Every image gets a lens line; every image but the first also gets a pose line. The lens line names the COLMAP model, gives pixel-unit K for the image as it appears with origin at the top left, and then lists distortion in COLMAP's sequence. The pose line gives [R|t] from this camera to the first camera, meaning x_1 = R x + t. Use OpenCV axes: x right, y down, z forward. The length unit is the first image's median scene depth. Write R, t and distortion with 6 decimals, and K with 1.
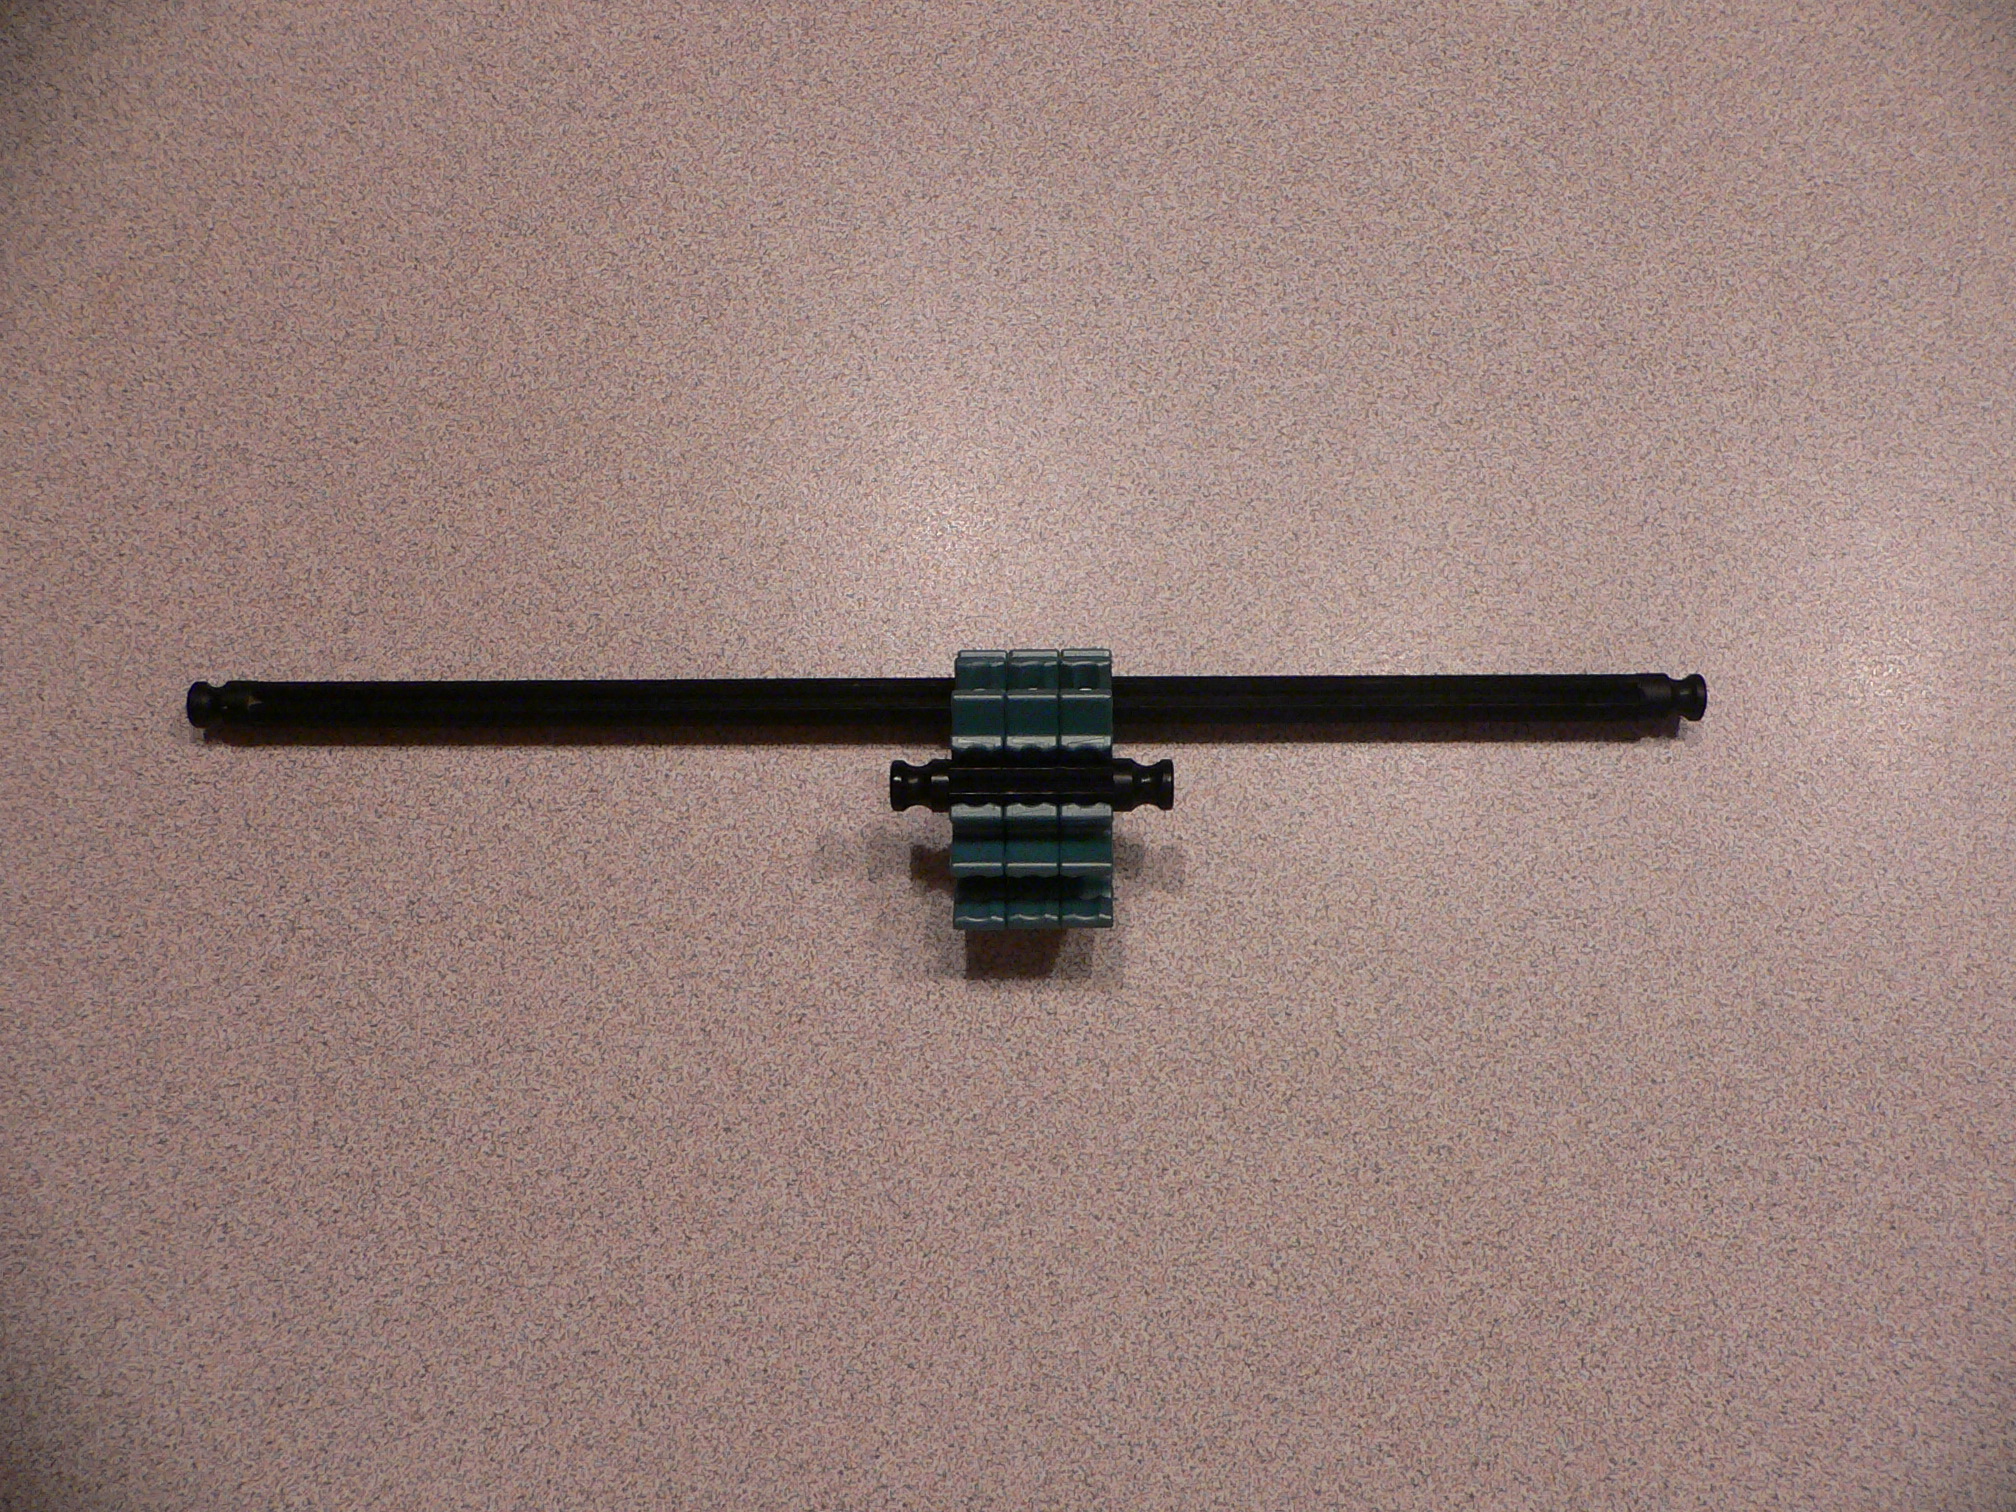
lens RADIAL K [[2097.4, 0, 1056.1], [0, 2097.4, 743.0], [0, 0, 1]] dist [-0.222198, 0.195968]
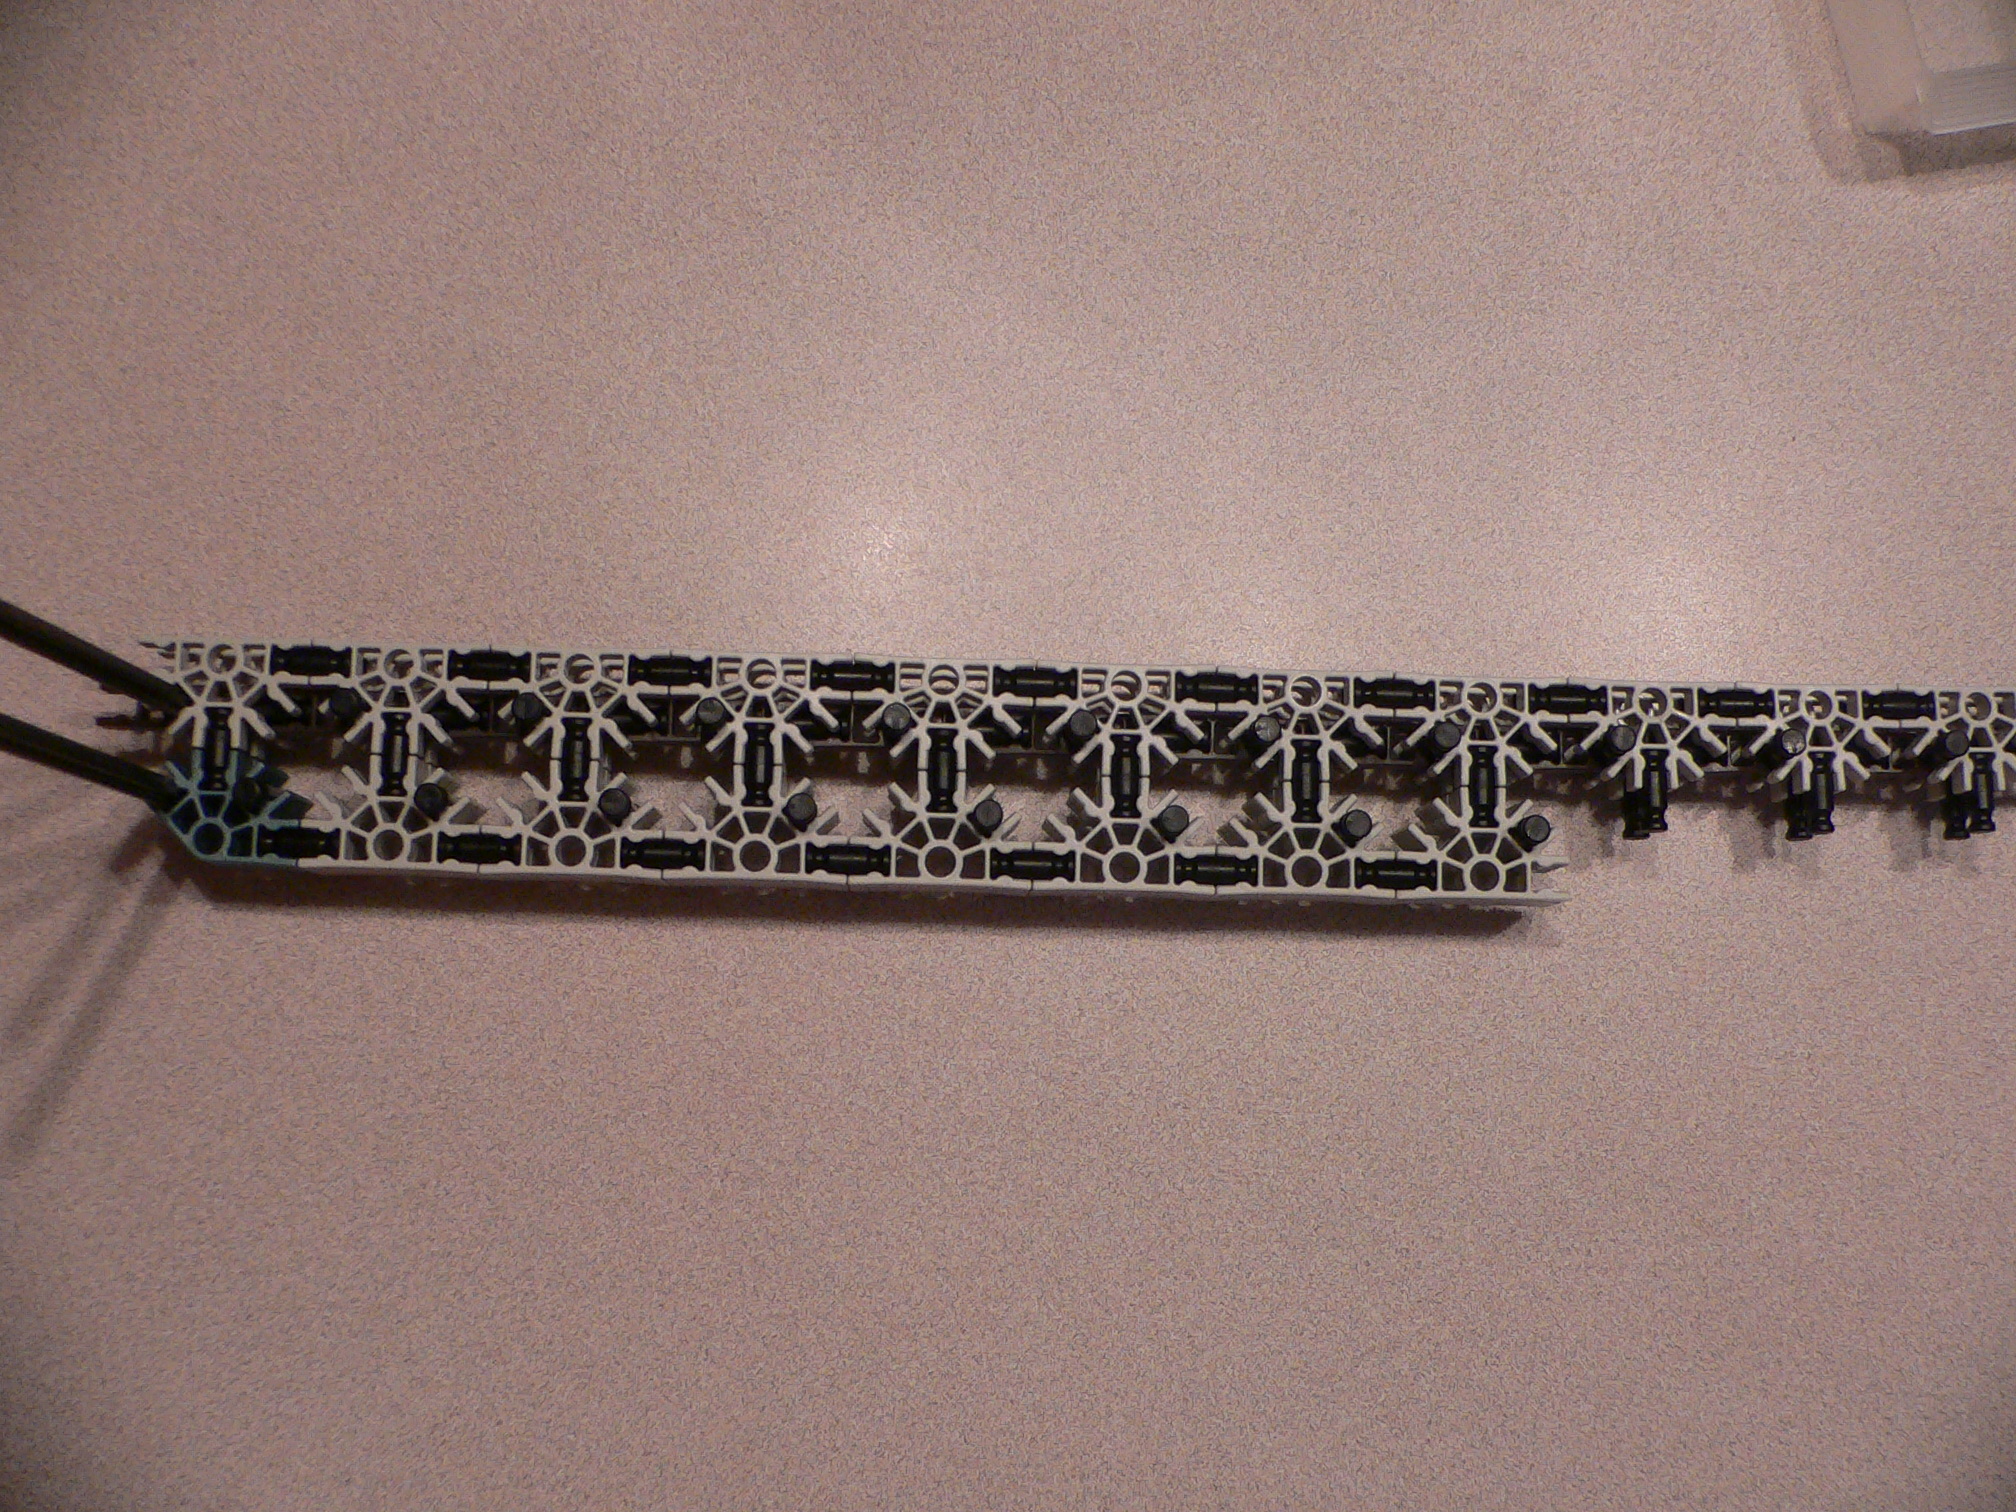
lens RADIAL K [[2089.1, 0, 1047.9], [0, 2089.1, 756.0], [0, 0, 1]] dist [-0.217705, 0.192043]
pose [[0.995576, -0.056114, 0.075364, -0.218019], [0.048866, 0.994297, 0.094795, -0.392691], [-0.080253, -0.090693, 0.992640, -0.663090]]
